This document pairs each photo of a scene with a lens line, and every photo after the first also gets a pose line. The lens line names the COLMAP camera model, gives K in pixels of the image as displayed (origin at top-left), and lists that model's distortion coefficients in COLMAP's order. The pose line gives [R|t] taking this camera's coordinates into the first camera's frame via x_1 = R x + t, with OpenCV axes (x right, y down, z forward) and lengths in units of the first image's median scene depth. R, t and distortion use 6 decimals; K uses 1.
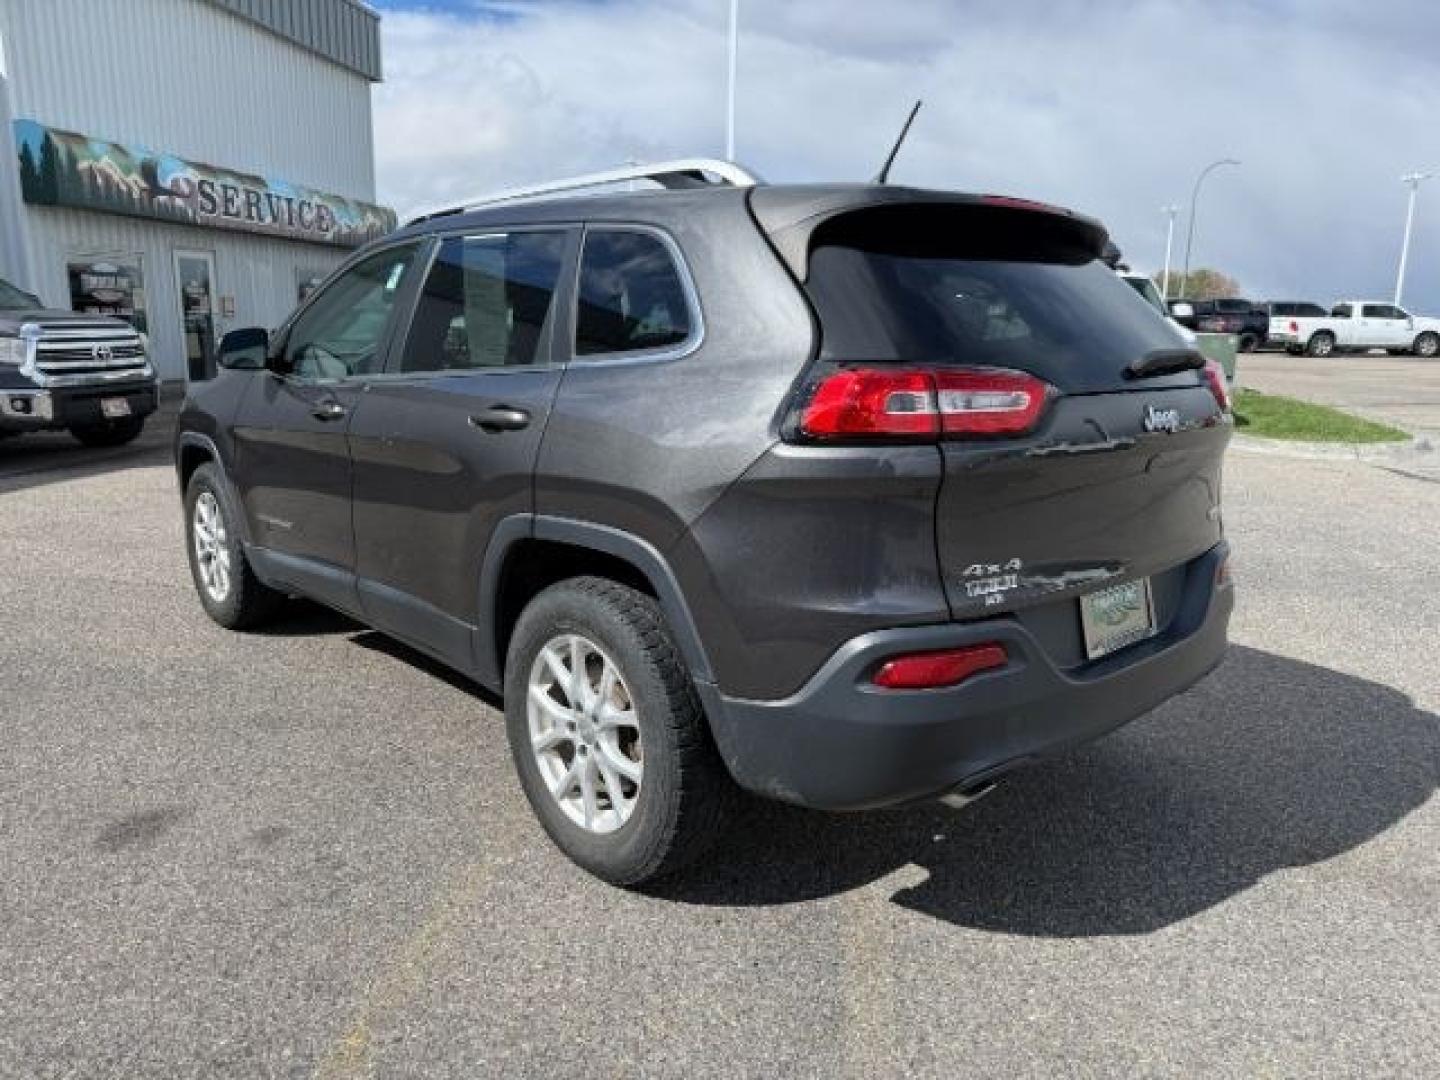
lens RADIAL K [[1013.5, 0, 714.7], [0, 1013.5, 536.2], [0, 0, 1]] dist [0.002800, -0.007620]
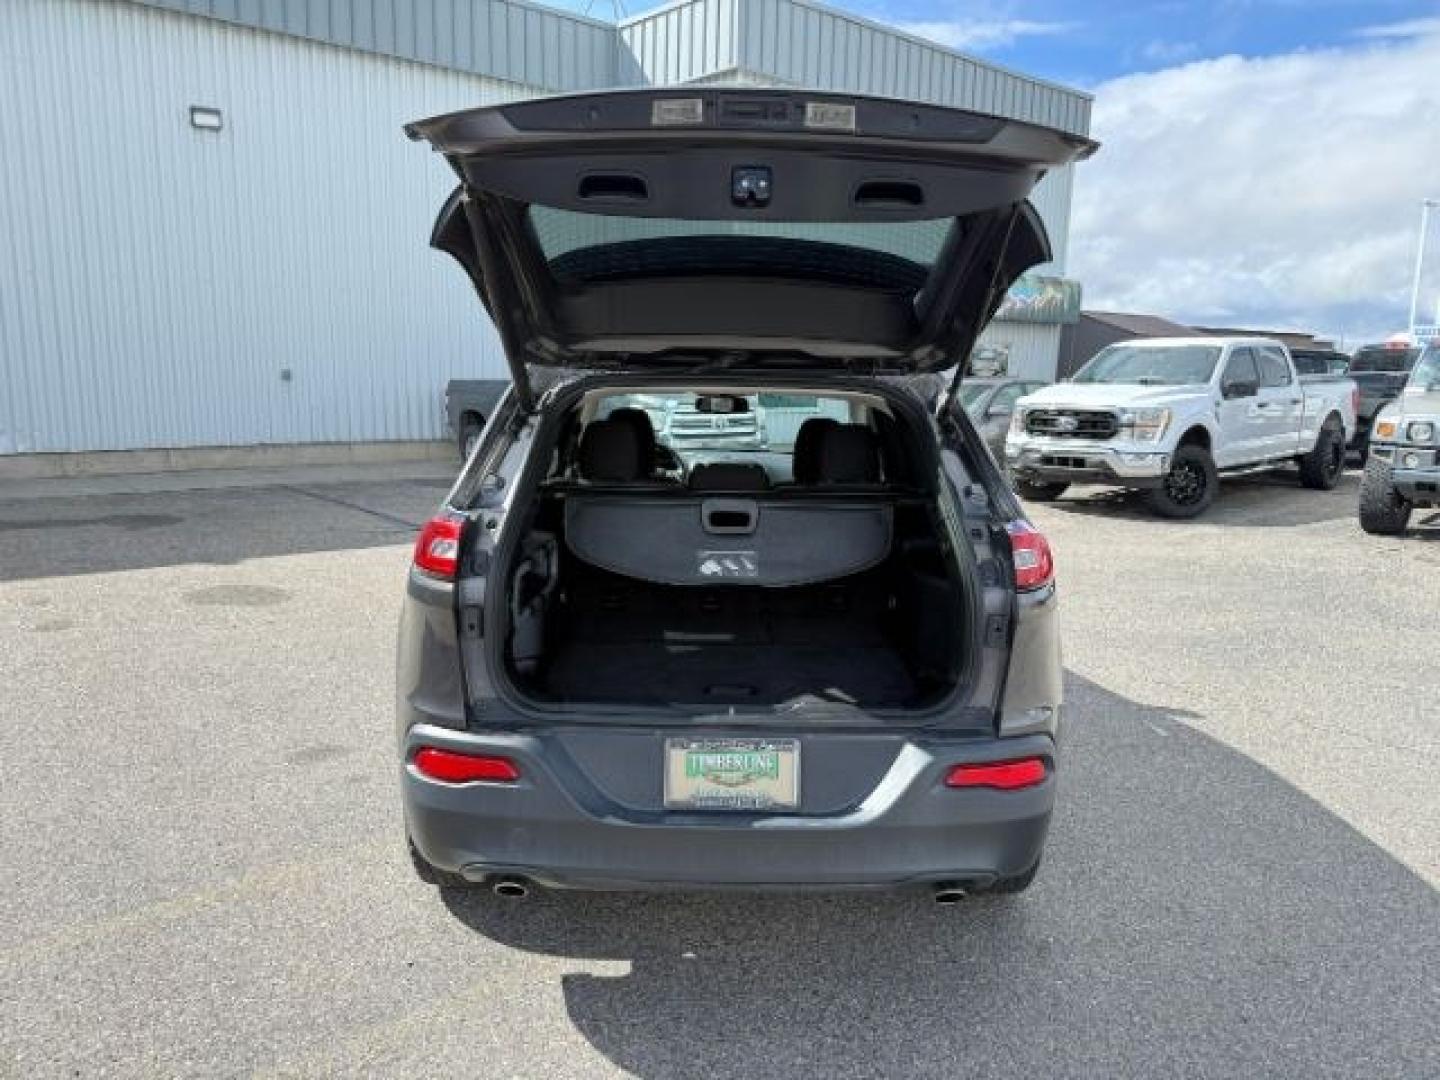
lens RADIAL K [[1003.1, 0, 720.0], [0, 1003.1, 540.0], [0, 0, 1]] dist [-0.001840, -0.001755]
pose [[0.764176, 0.107187, -0.636039, 0.150826], [-0.141551, 0.989926, -0.003243, -0.022452], [0.629284, 0.092510, 0.771650, 0.031038]]
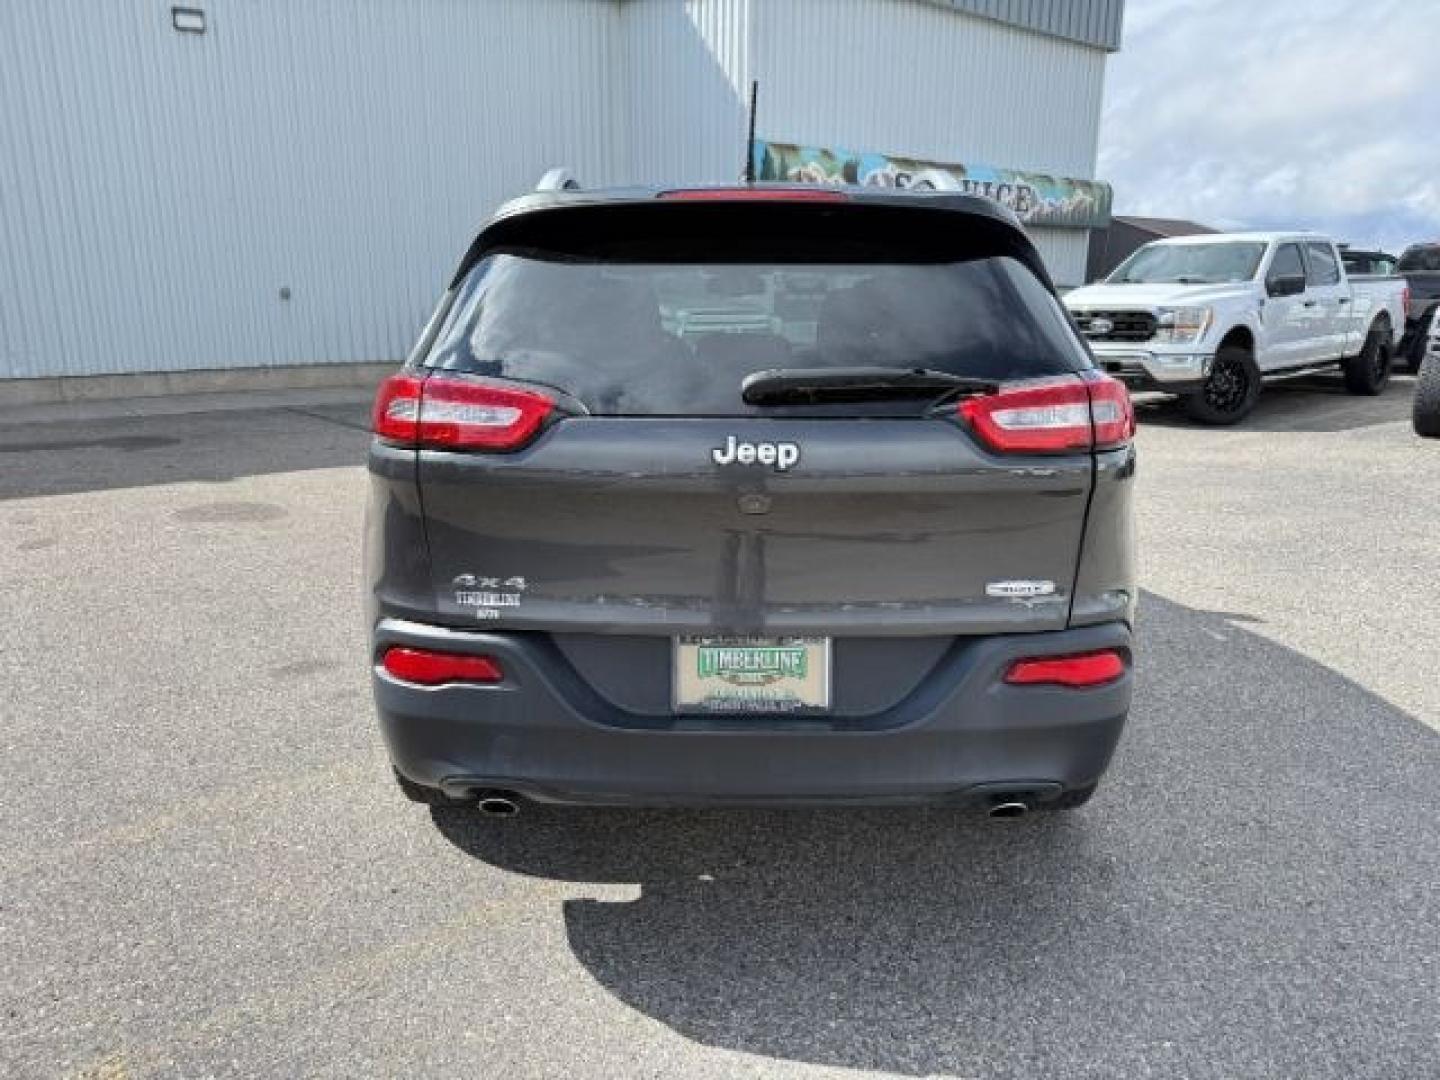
lens RADIAL K [[1013.5, 0, 714.7], [0, 1013.5, 536.2], [0, 0, 1]] dist [0.002800, -0.007620]
pose [[0.751912, 0.141385, -0.643924, 0.138053], [-0.126726, 0.989515, 0.069288, -0.014198], [0.646969, 0.029503, 0.761946, 0.048735]]
